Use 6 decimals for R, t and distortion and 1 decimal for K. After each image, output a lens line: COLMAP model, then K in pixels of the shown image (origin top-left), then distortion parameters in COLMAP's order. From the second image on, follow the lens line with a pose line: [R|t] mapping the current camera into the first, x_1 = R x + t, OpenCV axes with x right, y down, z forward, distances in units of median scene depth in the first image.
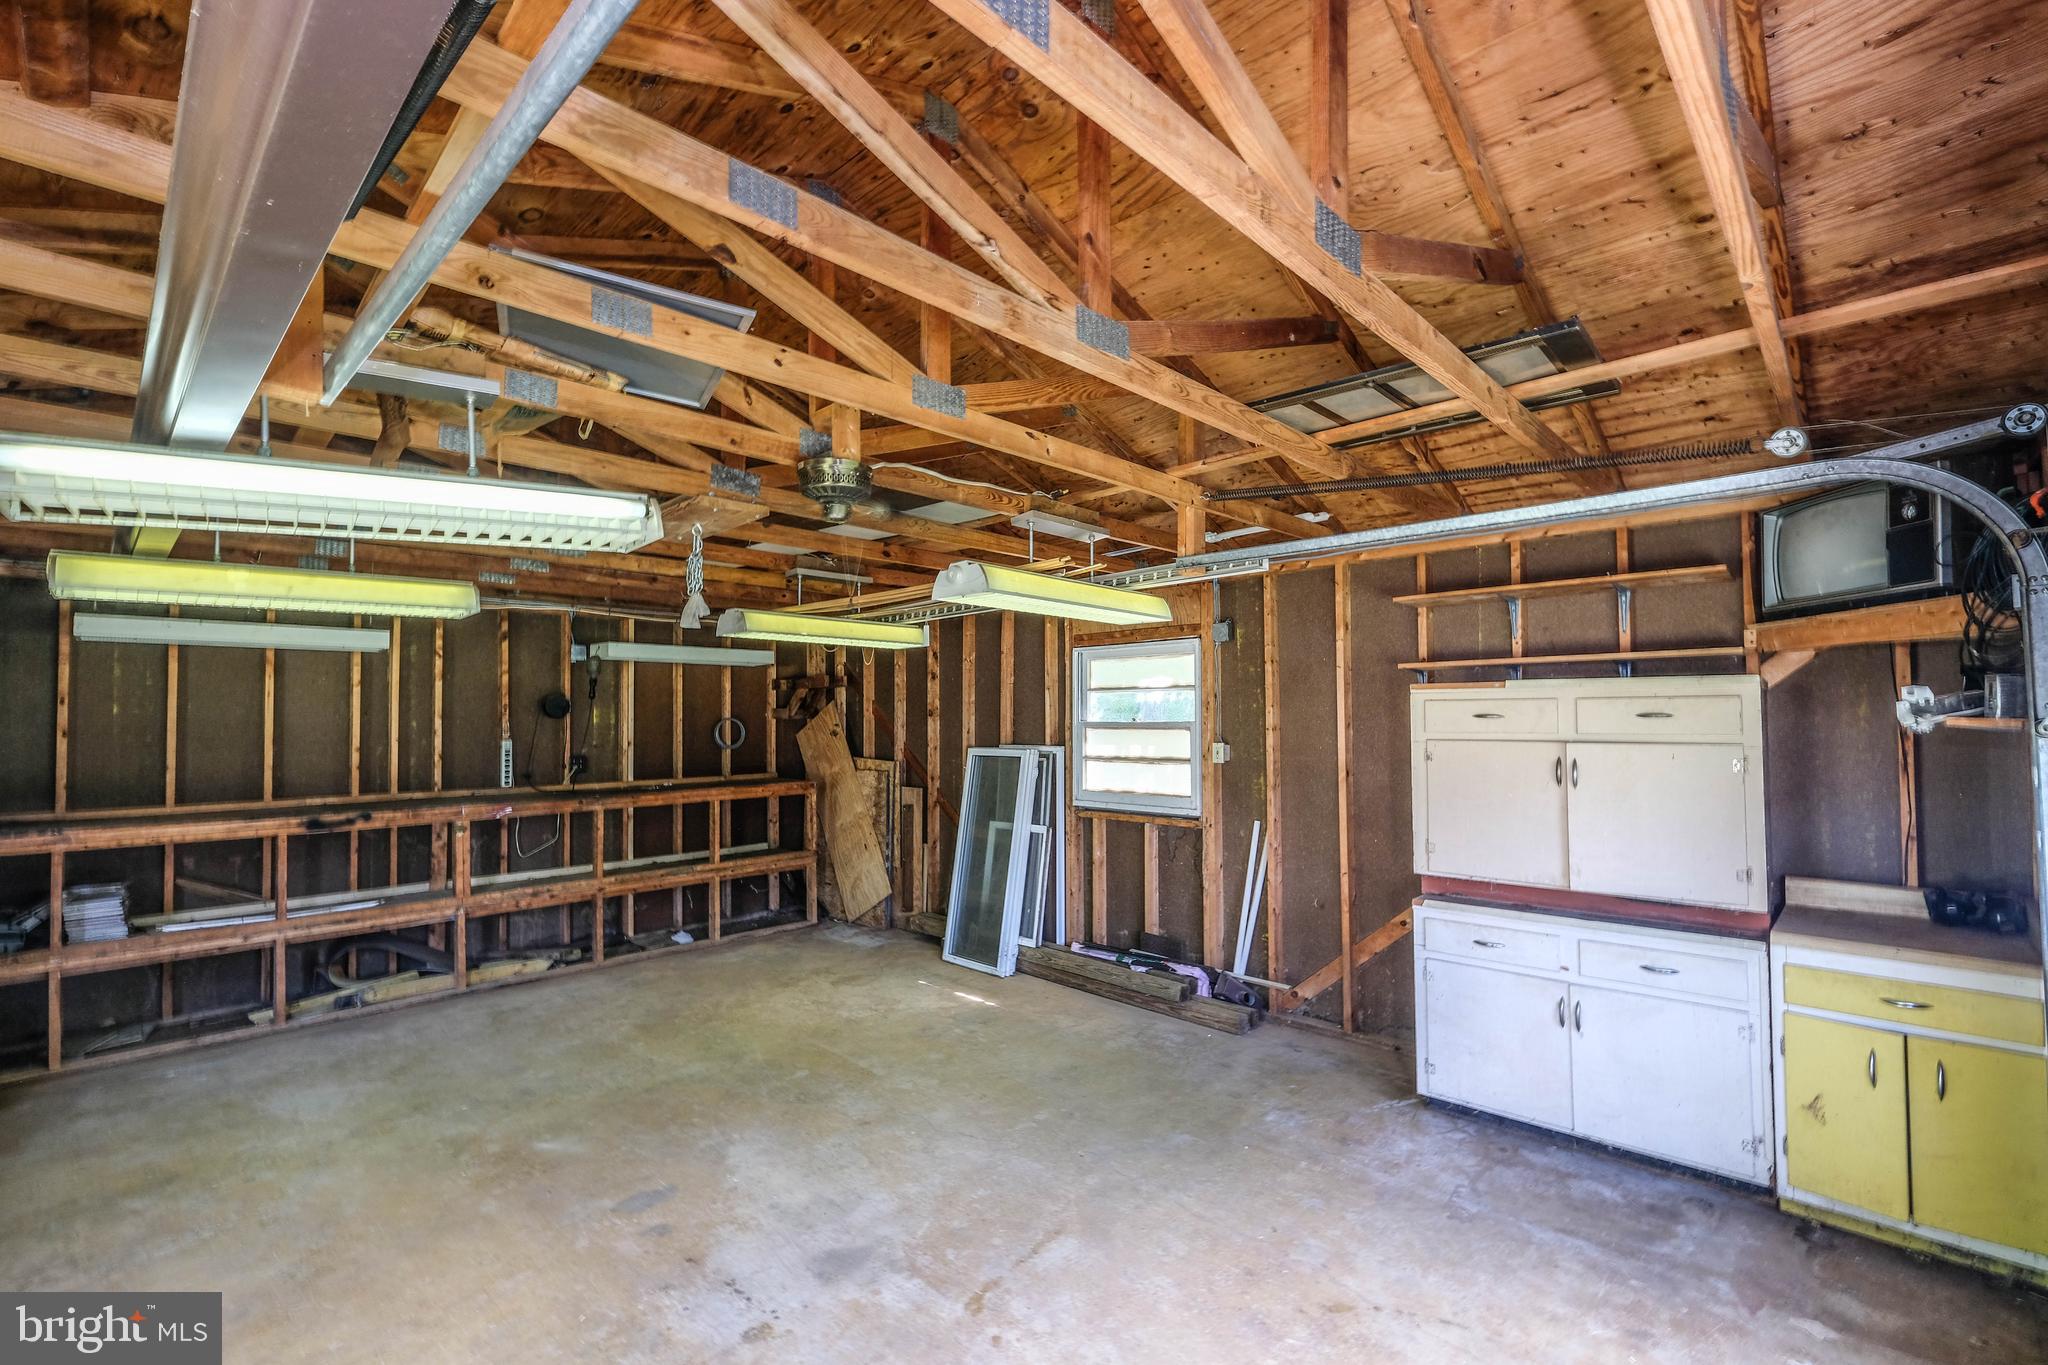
lens RADIAL K [[898.7, 0, 1031.7], [0, 898.7, 697.5], [0, 0, 1]] dist [-0.003857, -0.001007]
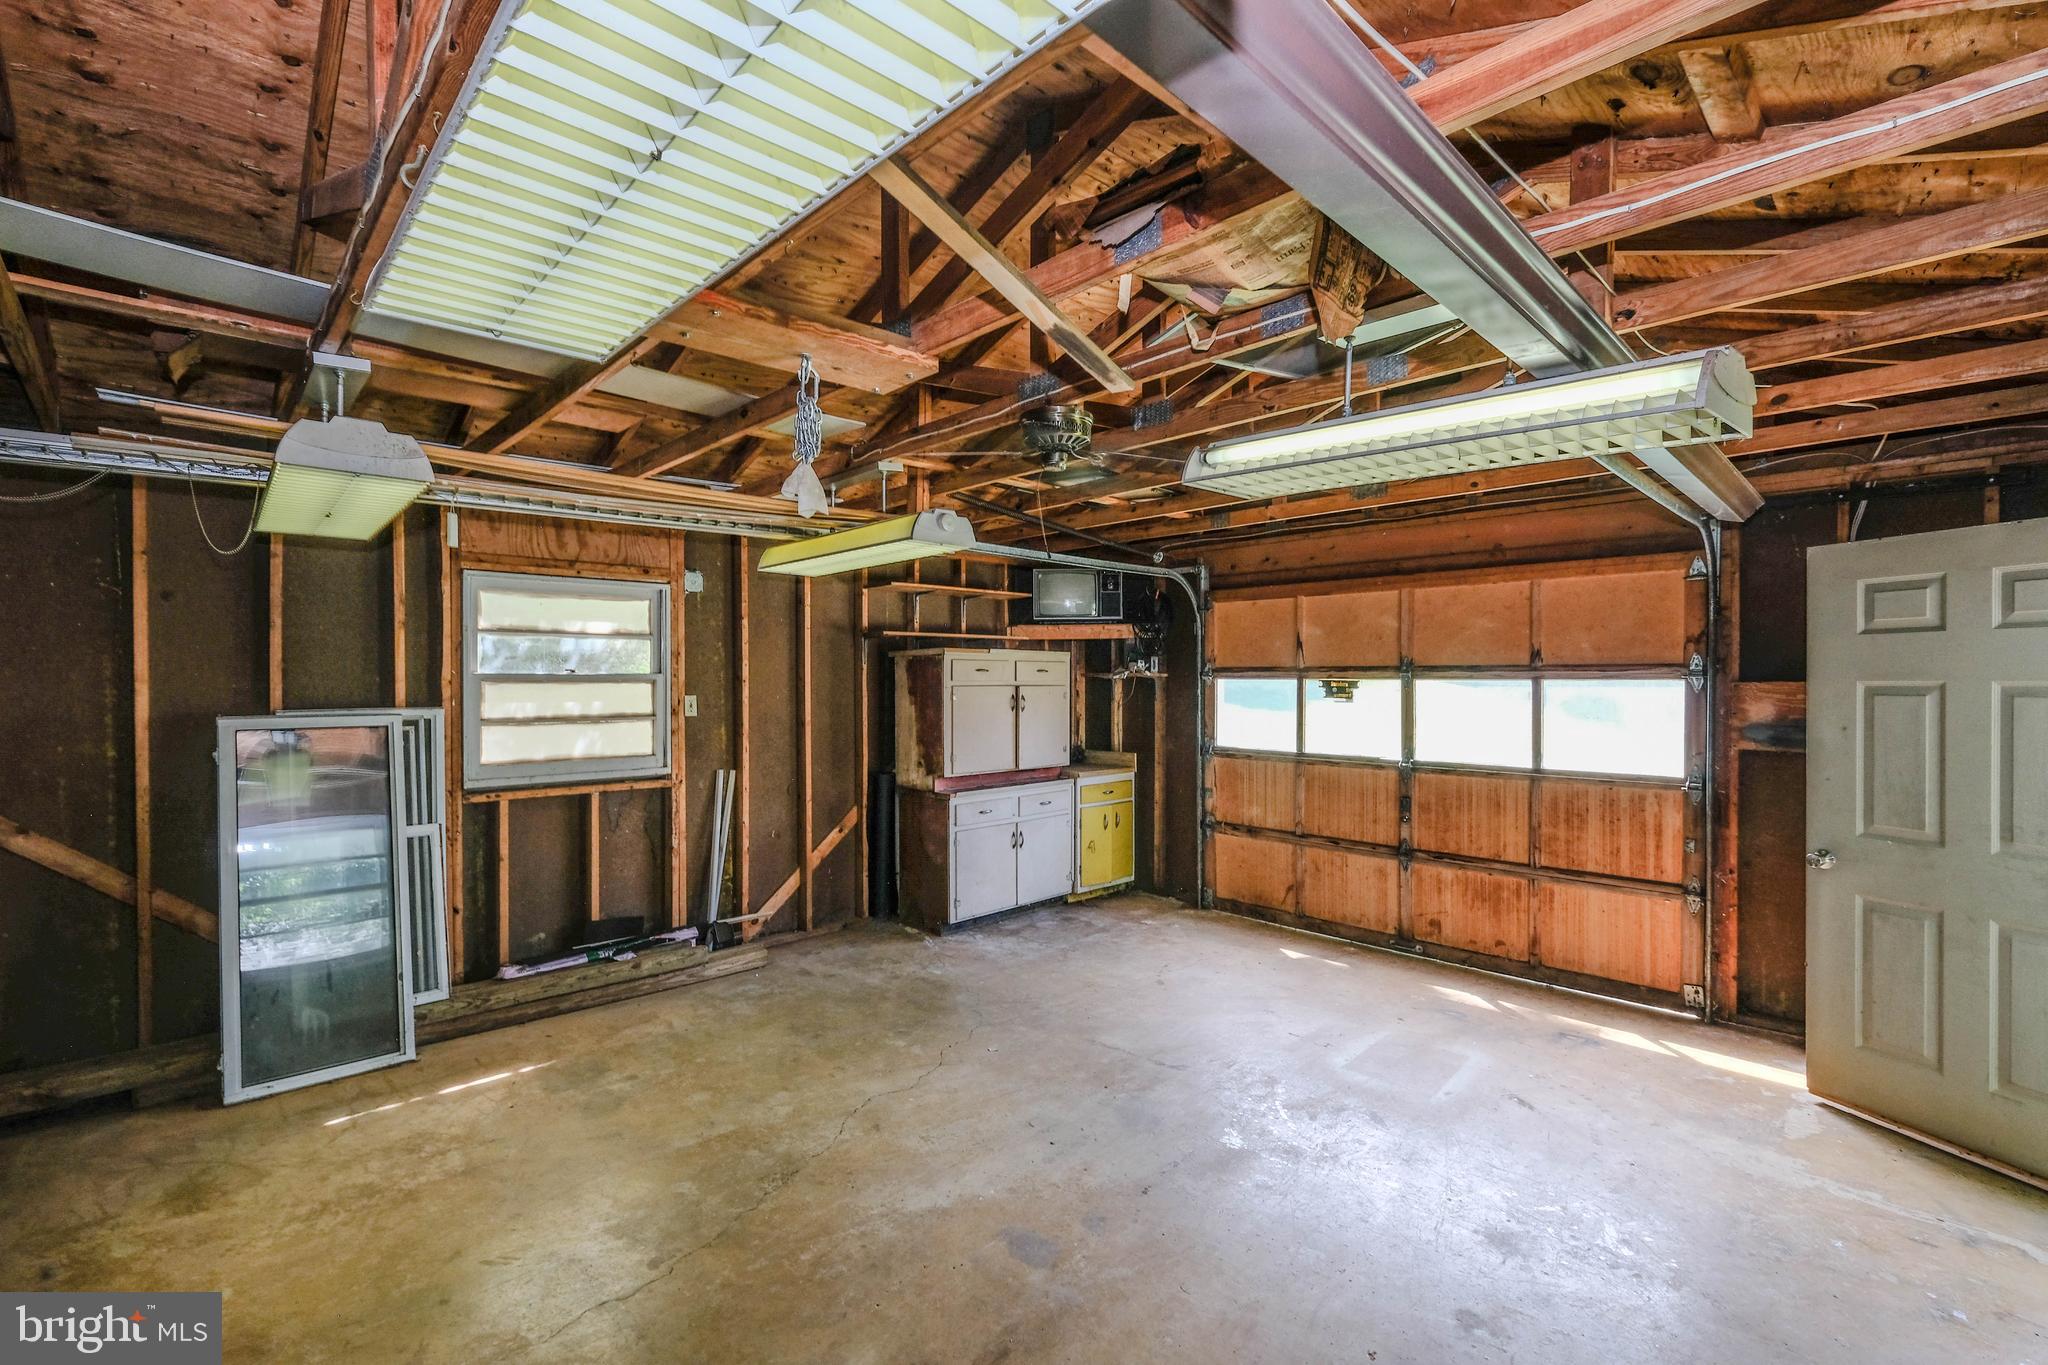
lens RADIAL K [[898.7, 0, 1032.1], [0, 898.7, 681.5], [0, 0, 1]] dist [-0.003857, -0.001007]
pose [[0.028660, 0.002960, 0.999585, -0.880756], [-0.020867, 0.999779, -0.002362, 0.034354], [-0.999371, -0.020791, 0.028715, 0.696898]]
